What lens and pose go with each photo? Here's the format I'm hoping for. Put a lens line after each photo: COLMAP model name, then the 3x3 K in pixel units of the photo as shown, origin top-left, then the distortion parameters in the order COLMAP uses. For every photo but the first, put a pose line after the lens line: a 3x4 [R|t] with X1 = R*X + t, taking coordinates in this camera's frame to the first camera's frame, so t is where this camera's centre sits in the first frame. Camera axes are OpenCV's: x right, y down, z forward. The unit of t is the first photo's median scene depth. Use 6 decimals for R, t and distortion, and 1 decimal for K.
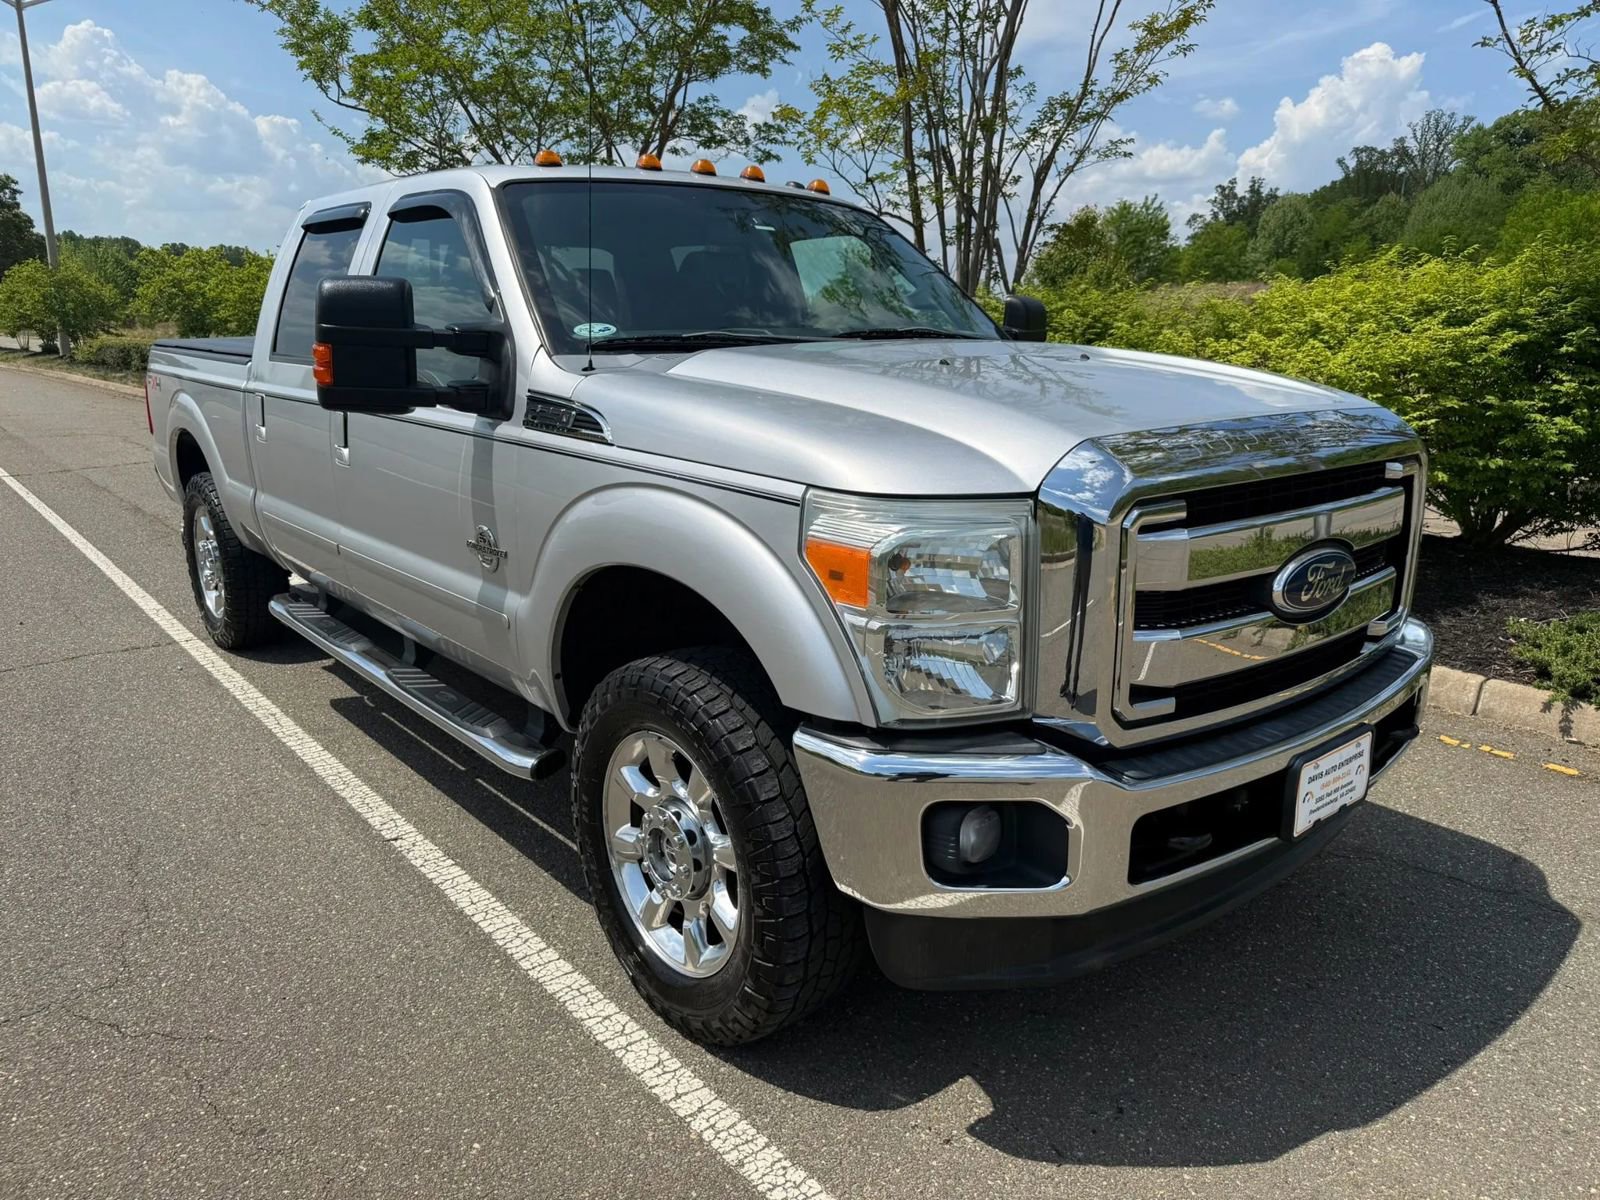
lens RADIAL K [[1148.3, 0, 806.2], [0, 1148.3, 595.0], [0, 0, 1]] dist [0.003165, -0.014205]
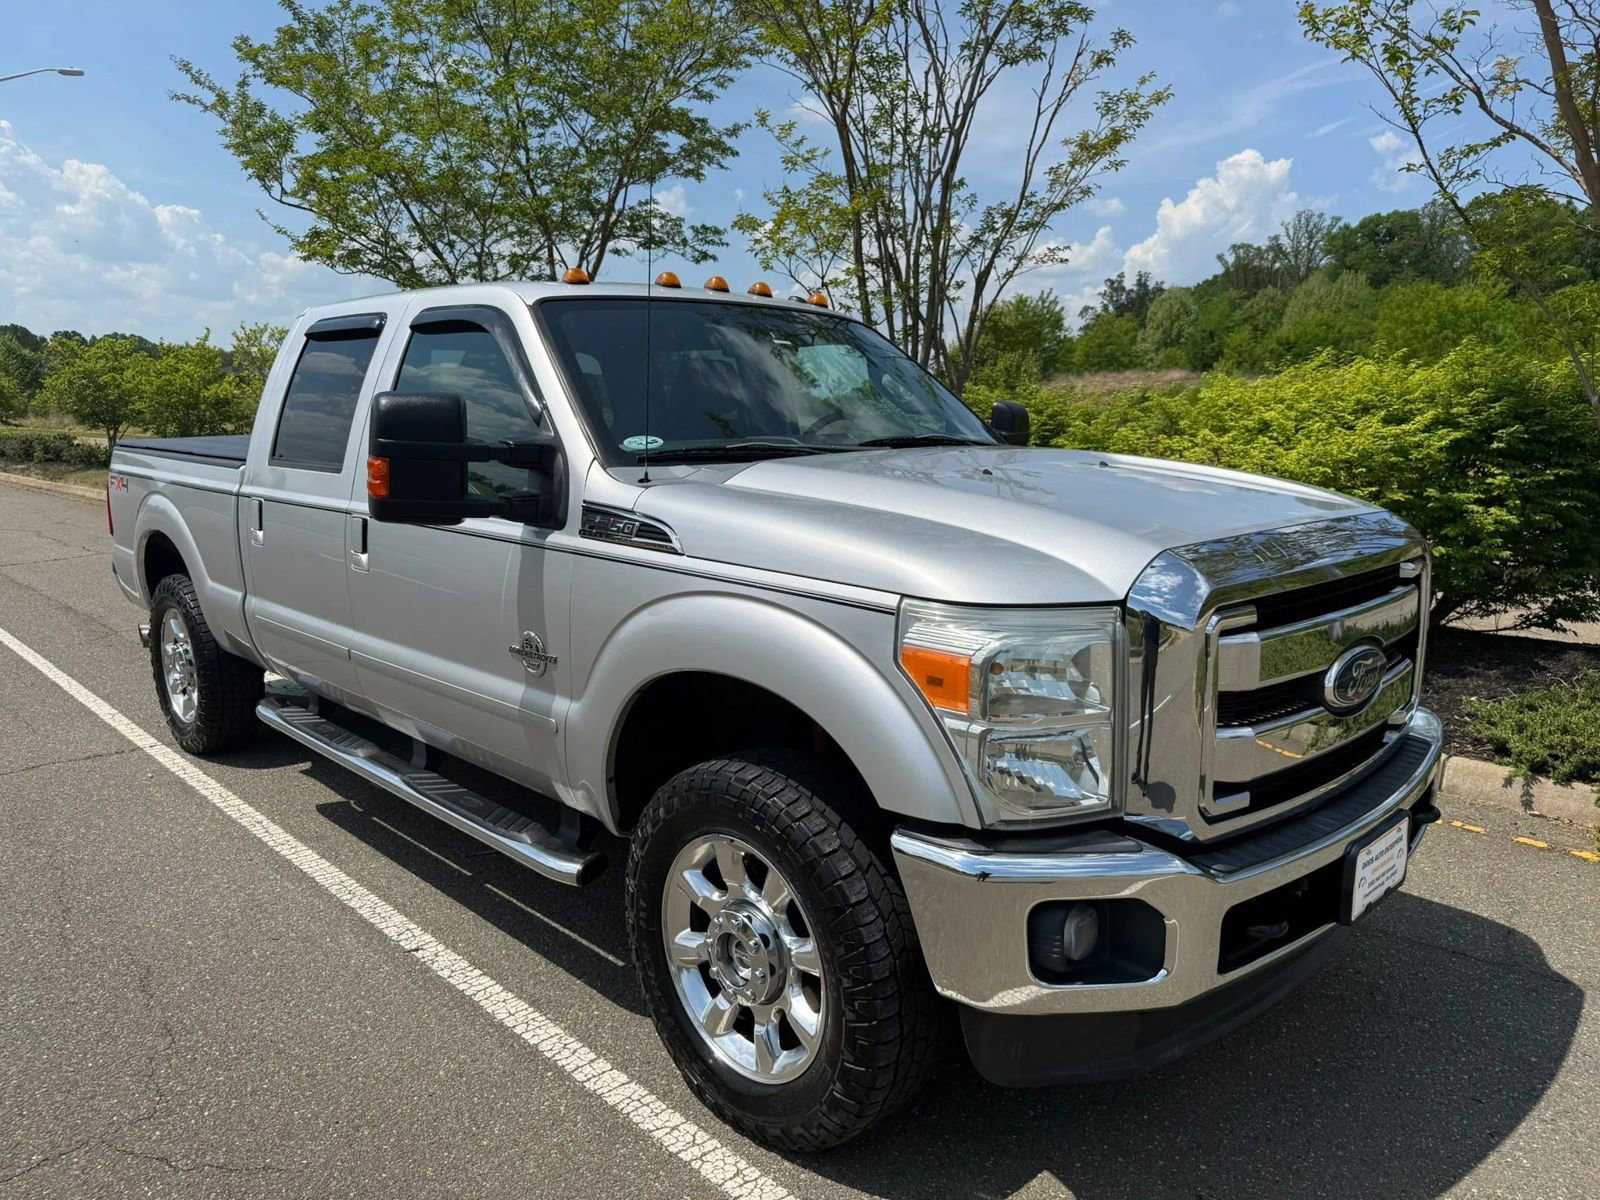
lens RADIAL K [[1145.8, 0, 794.8], [0, 1145.8, 592.5], [0, 0, 1]] dist [0.010253, -0.022789]
pose [[0.997542, -0.013636, 0.068737, -0.074930], [0.018695, 0.997120, -0.073503, -0.010640], [-0.067537, 0.074608, 0.994923, -0.016237]]
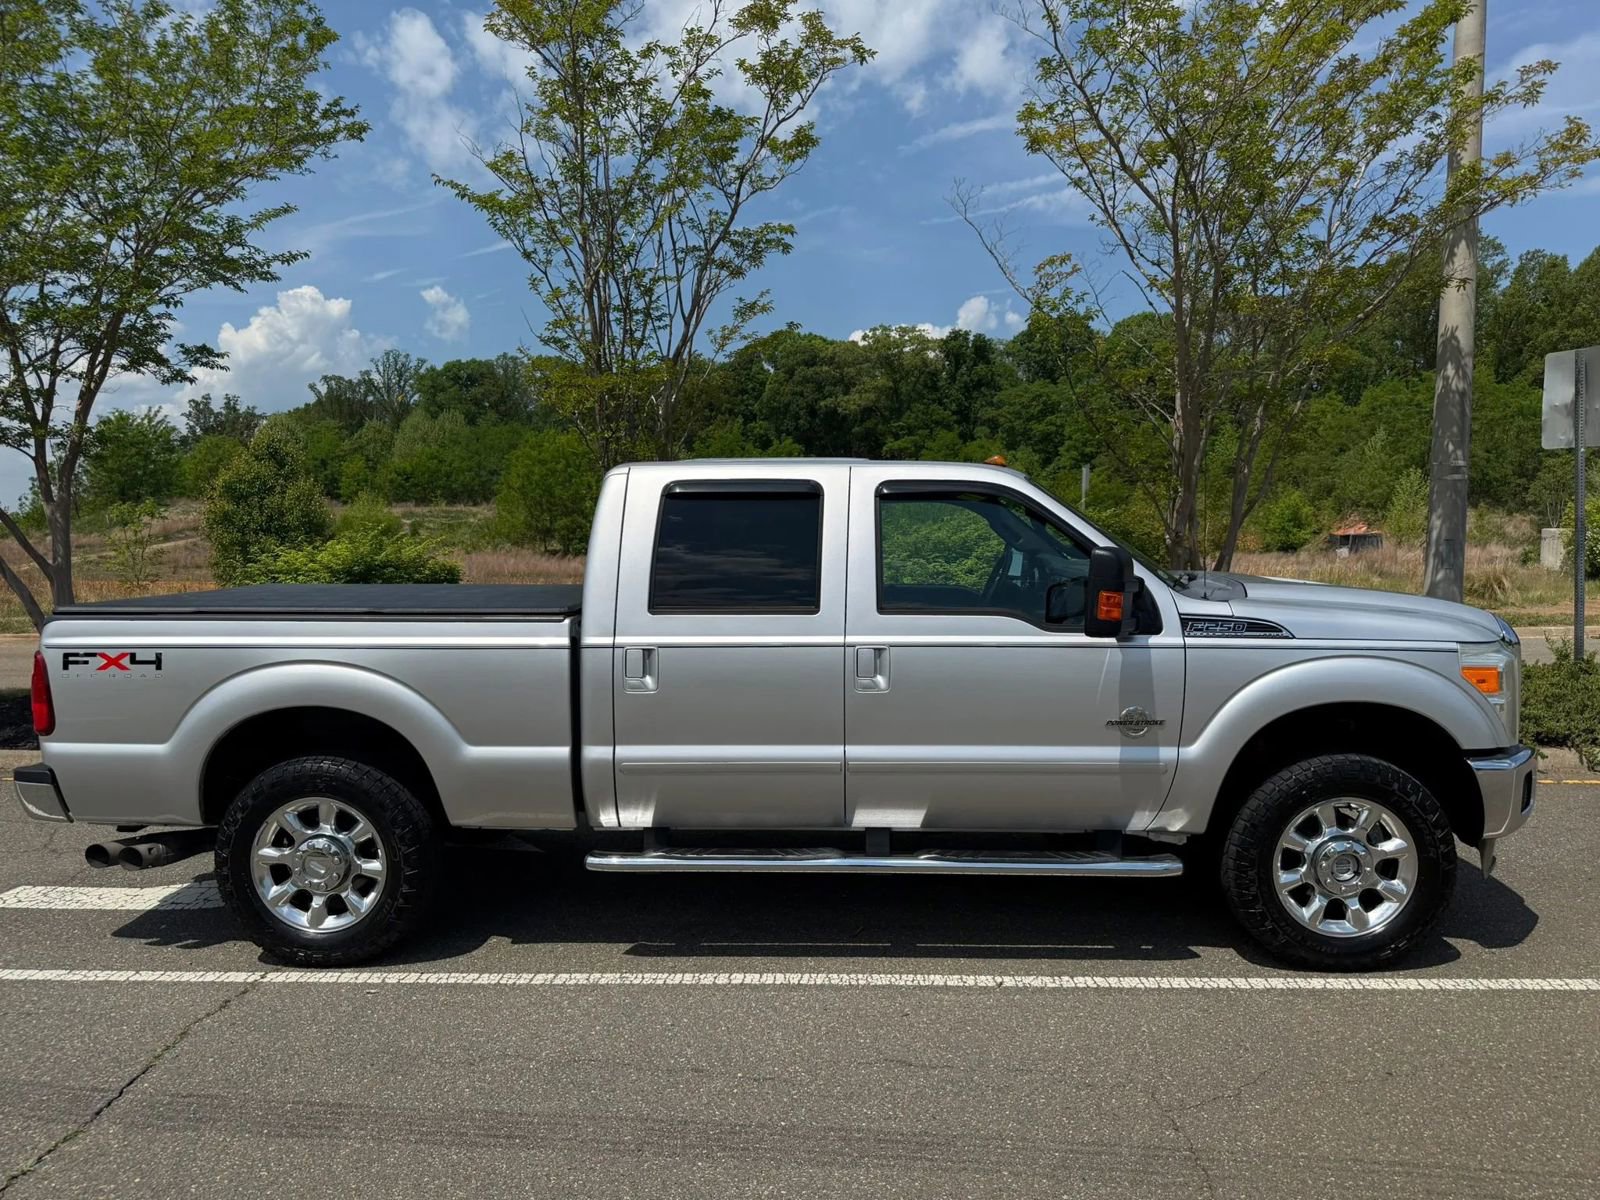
lens RADIAL K [[1129.6, 0, 806.5], [0, 1129.6, 602.1], [0, 0, 1]] dist [0.038079, -0.045870]
pose [[0.671241, -0.058231, 0.738949, -1.051523], [0.184326, 0.978707, -0.090312, -0.089552], [-0.717955, 0.196829, 0.667682, 0.195288]]
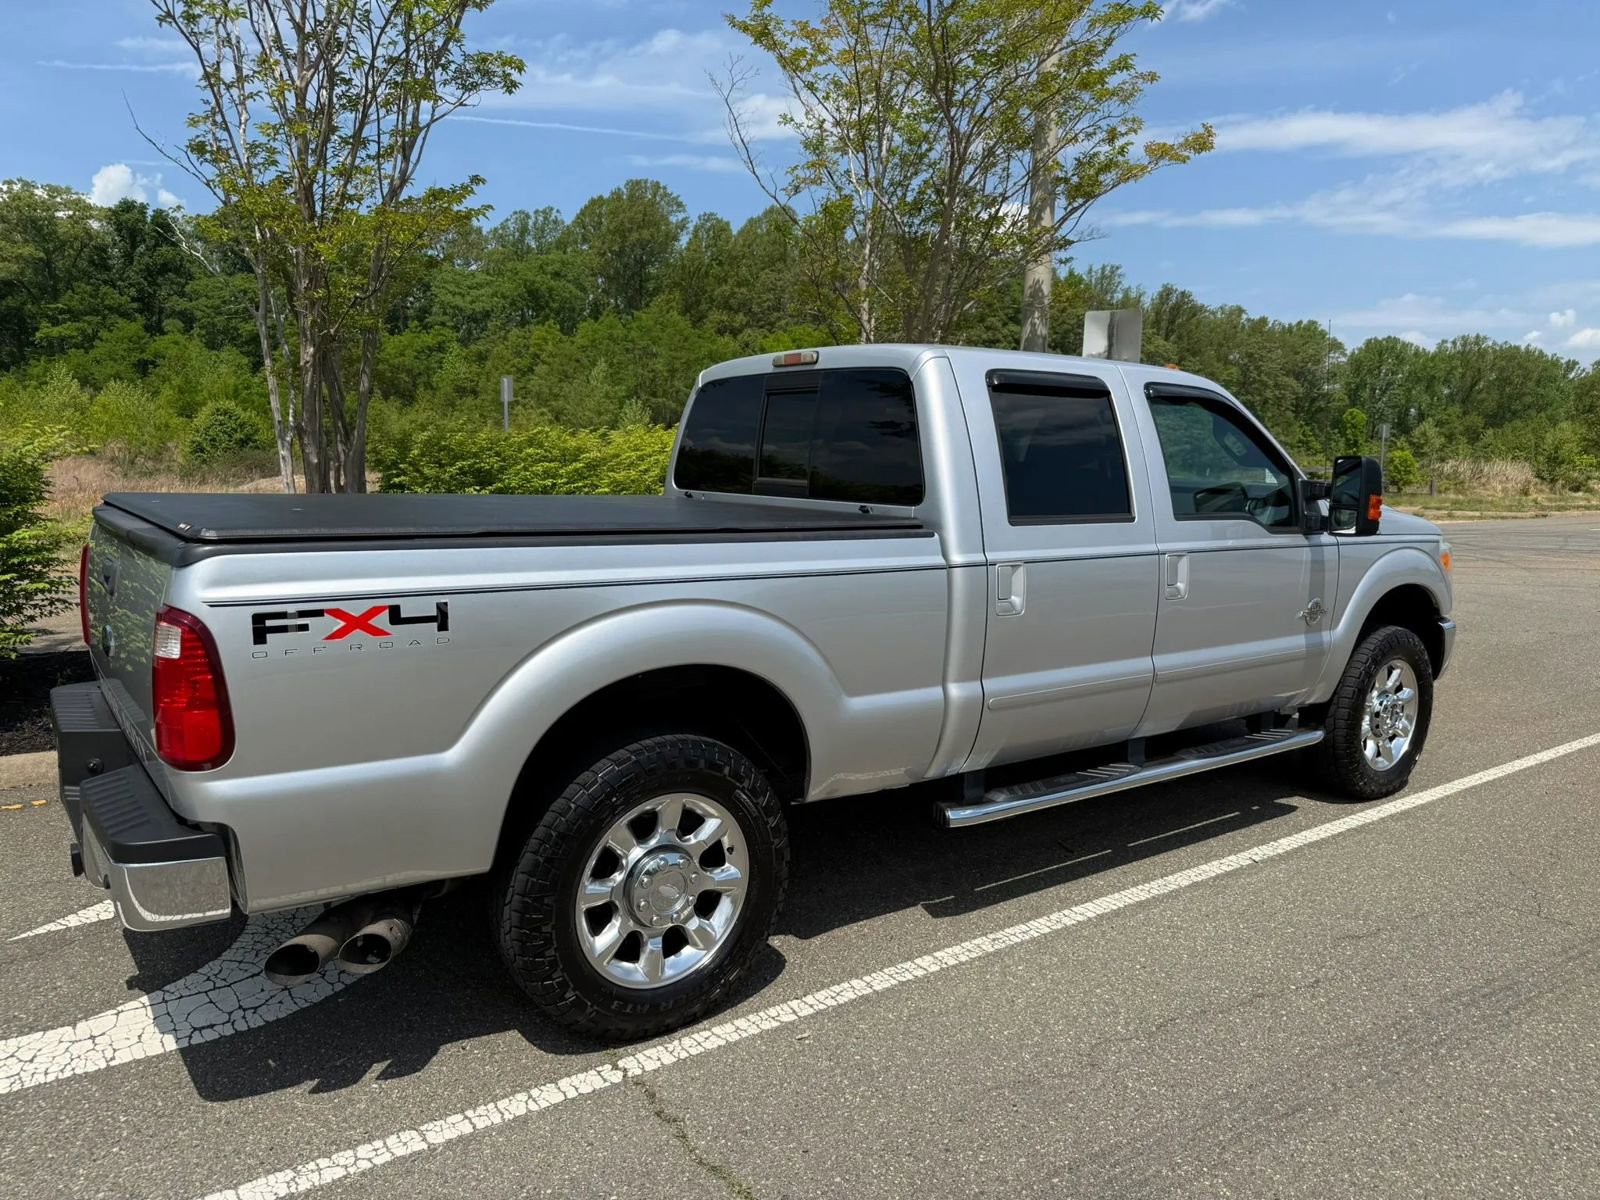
lens RADIAL K [[1126.6, 0, 811.4], [0, 1126.6, 607.8], [0, 0, 1]] dist [0.048795, -0.061295]
pose [[0.053754, -0.139006, 0.988832, -1.270578], [0.212474, 0.969178, 0.124693, -0.267024], [-0.975687, 0.203398, 0.081632, 1.022272]]
